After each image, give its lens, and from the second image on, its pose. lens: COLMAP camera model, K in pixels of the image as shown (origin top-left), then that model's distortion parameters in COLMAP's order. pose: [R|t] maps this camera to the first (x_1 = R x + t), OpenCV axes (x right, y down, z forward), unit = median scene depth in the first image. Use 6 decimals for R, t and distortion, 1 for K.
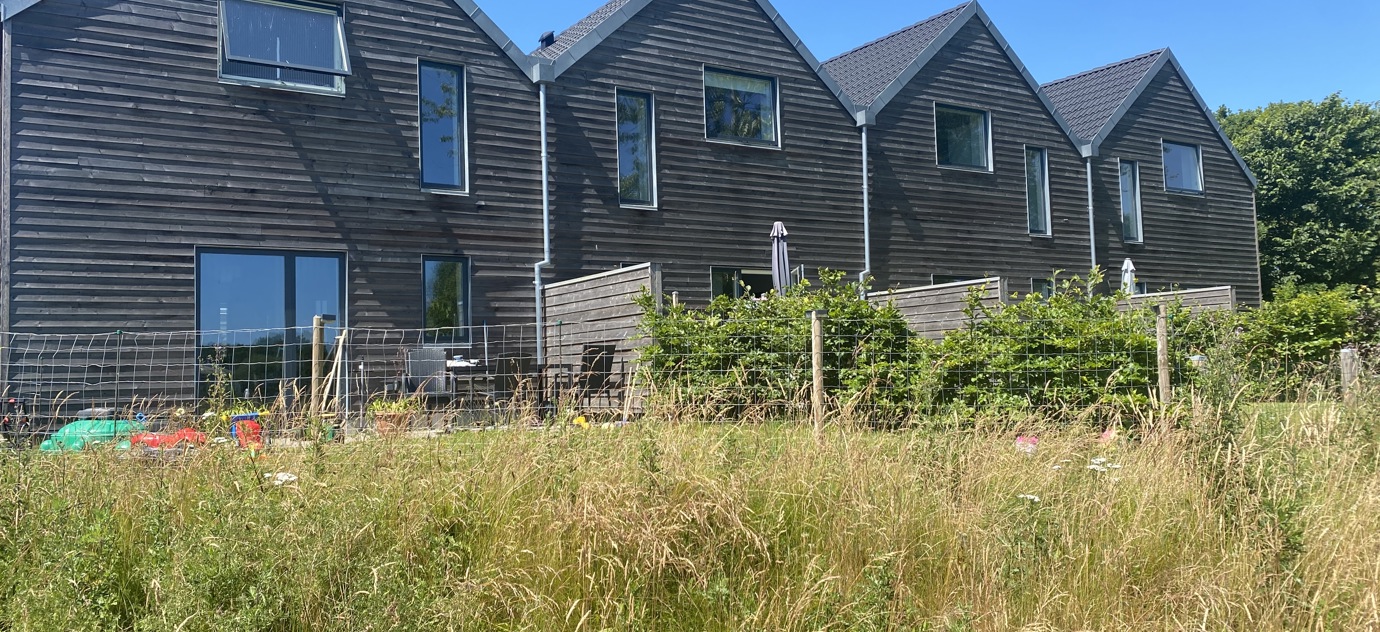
lens RADIAL K [[1044.0, 0, 687.7], [0, 1044.0, 314.2], [0, 0, 1]] dist [0.006743, -0.016445]
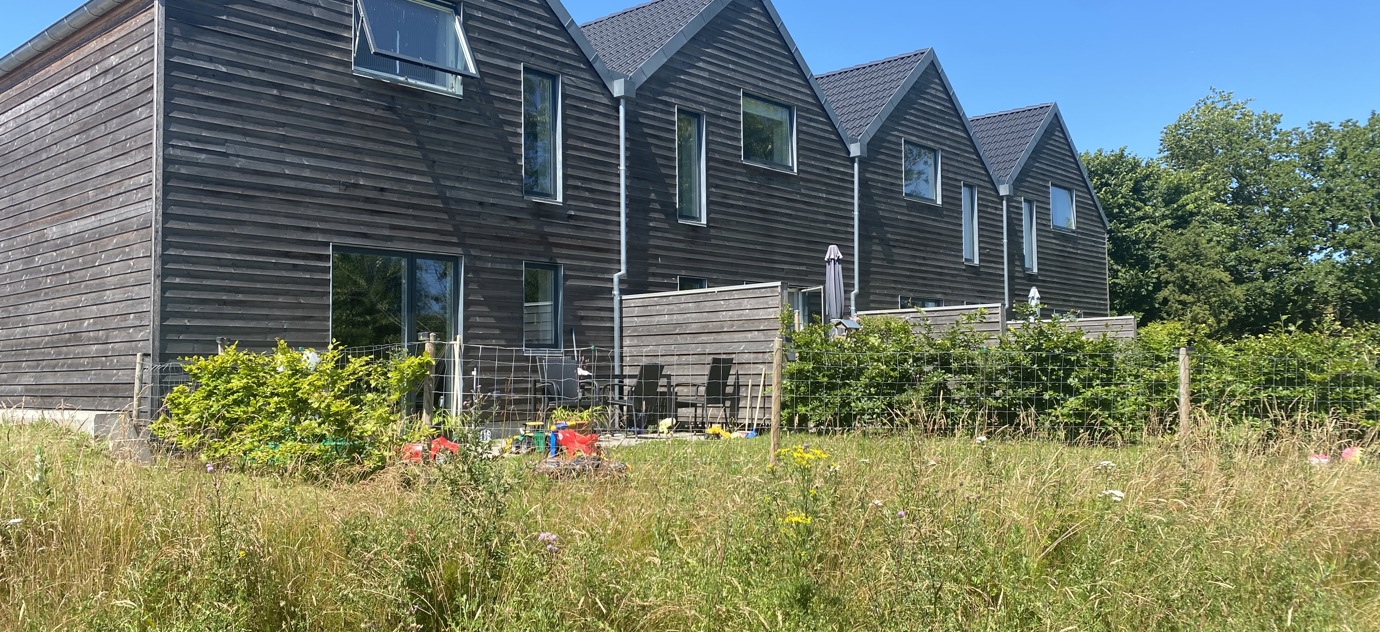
lens RADIAL K [[1044.0, 0, 690.0], [0, 1044.0, 318.0], [0, 0, 1]] dist [0.006743, -0.016445]
pose [[0.967234, 0.035252, 0.251426, -0.329751], [-0.036051, 0.999349, -0.001429, -0.007027], [-0.251313, -0.007682, 0.967875, -0.006942]]
